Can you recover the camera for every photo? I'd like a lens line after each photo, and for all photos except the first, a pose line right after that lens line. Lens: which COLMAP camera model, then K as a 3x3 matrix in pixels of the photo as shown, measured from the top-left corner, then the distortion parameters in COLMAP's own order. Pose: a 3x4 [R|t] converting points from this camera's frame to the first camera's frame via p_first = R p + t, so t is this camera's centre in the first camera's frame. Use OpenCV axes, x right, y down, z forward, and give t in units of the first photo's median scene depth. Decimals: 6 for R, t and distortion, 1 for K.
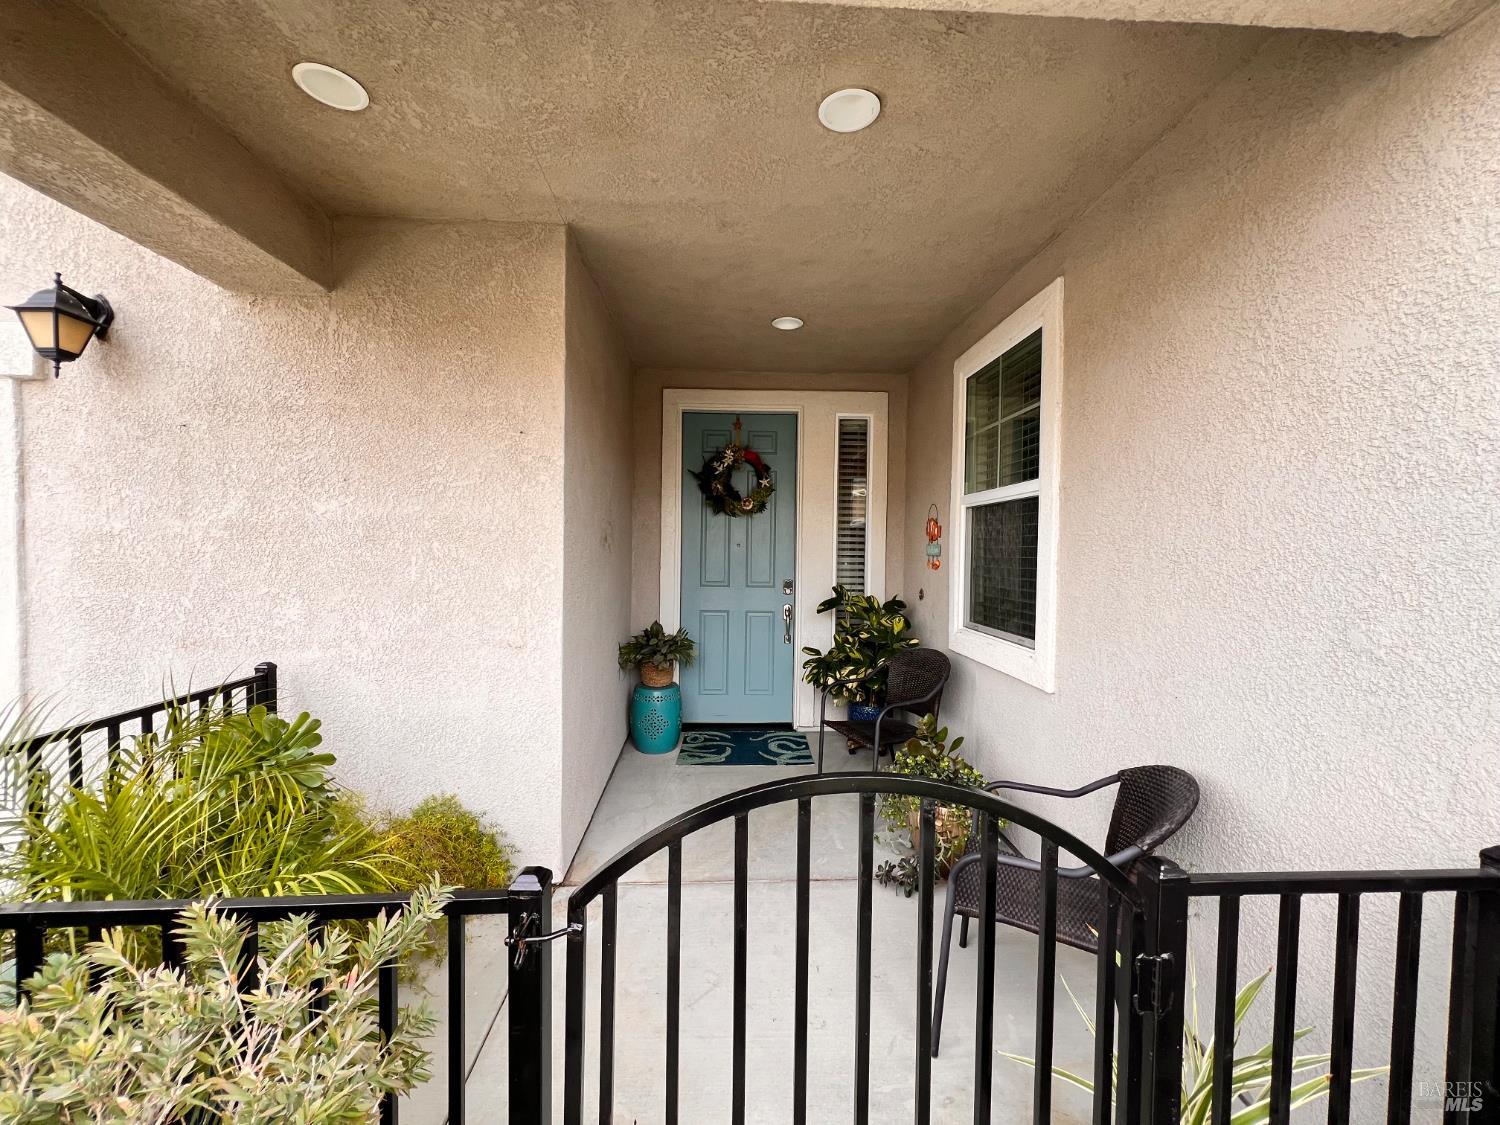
lens RADIAL K [[604.3, 0, 751.5], [0, 604.3, 557.6], [0, 0, 1]] dist [-0.003660, 0.000109]
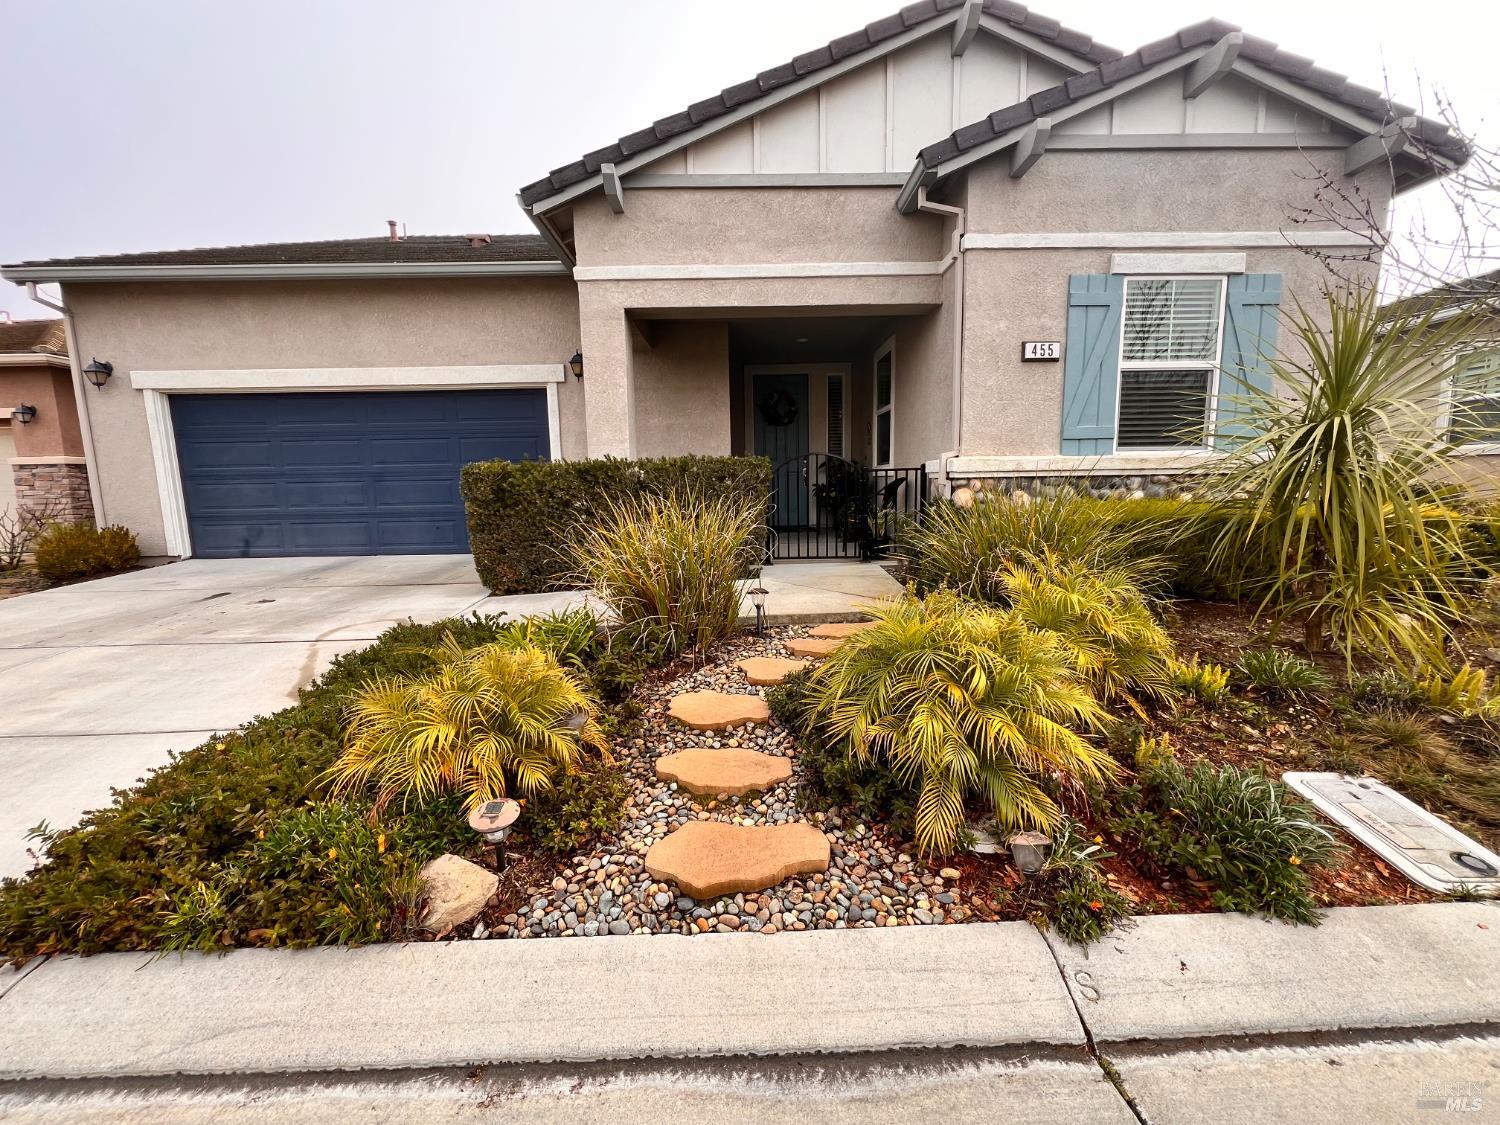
lens RADIAL K [[604.3, 0, 751.5], [0, 604.3, 557.6], [0, 0, 1]] dist [-0.003660, 0.000109]
pose [[0.999096, -0.028715, -0.031336, -0.111200], [0.032026, 0.993319, 0.110866, 0.236148], [0.027943, -0.111769, 0.993341, -1.782023]]
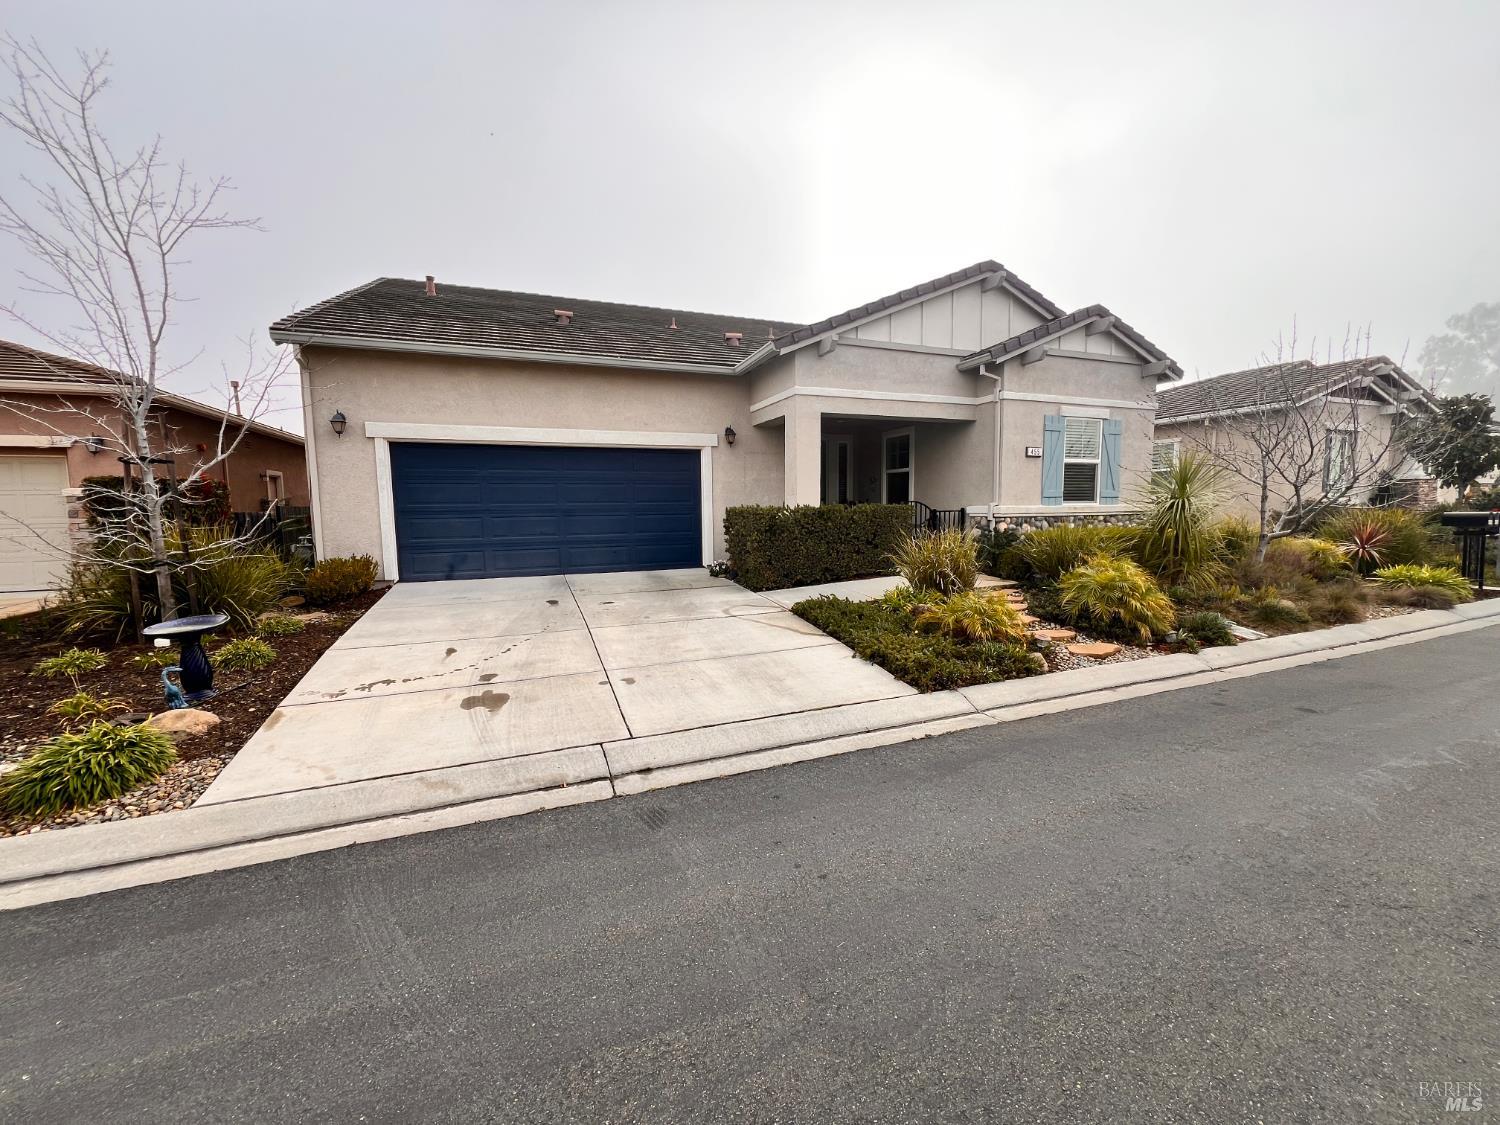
lens RADIAL K [[604.3, 0, 751.5], [0, 604.3, 557.6], [0, 0, 1]] dist [-0.003660, 0.000109]
pose [[0.945332, -0.052825, 0.321802, -1.949419], [0.029219, 0.996544, 0.077753, 0.143294], [-0.324797, -0.064100, 0.943609, -2.689620]]
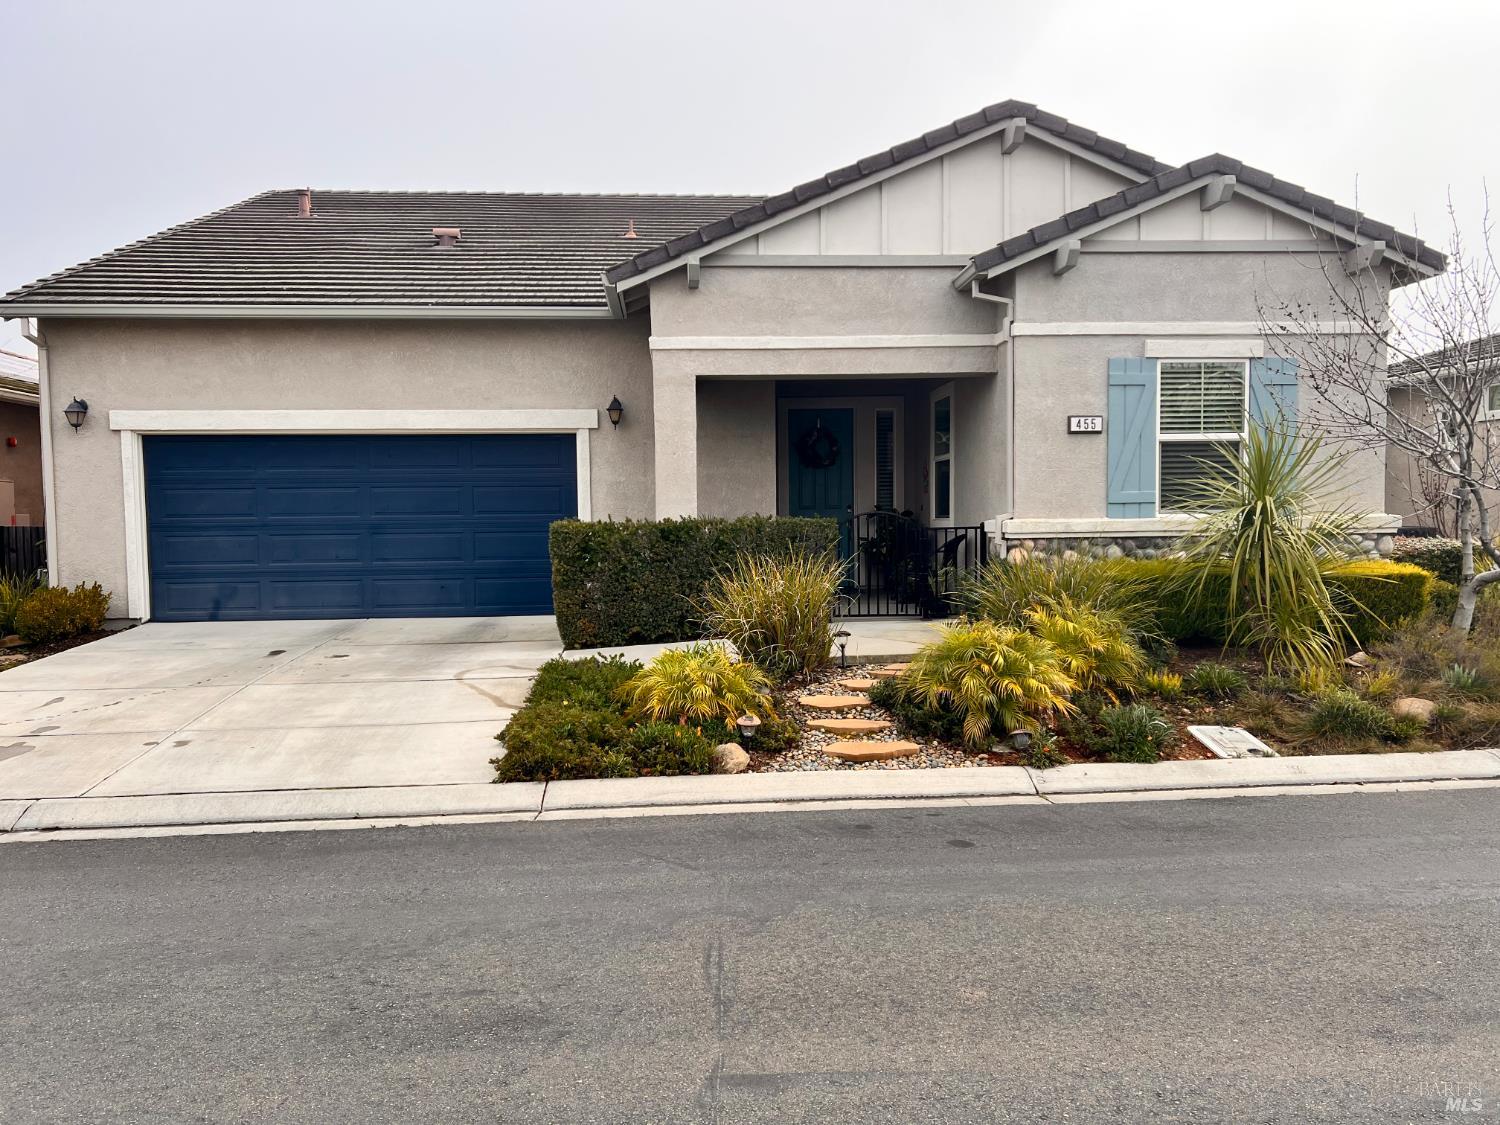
lens RADIAL K [[1123.4, 0, 750.0], [0, 1123.4, 562.5], [0, 0, 1]] dist [0.111655, -0.179648]
pose [[0.999483, -0.027702, 0.016330, -0.452684], [0.027261, 0.999273, 0.026666, 0.176642], [-0.017057, -0.026208, 0.999511, -3.579165]]
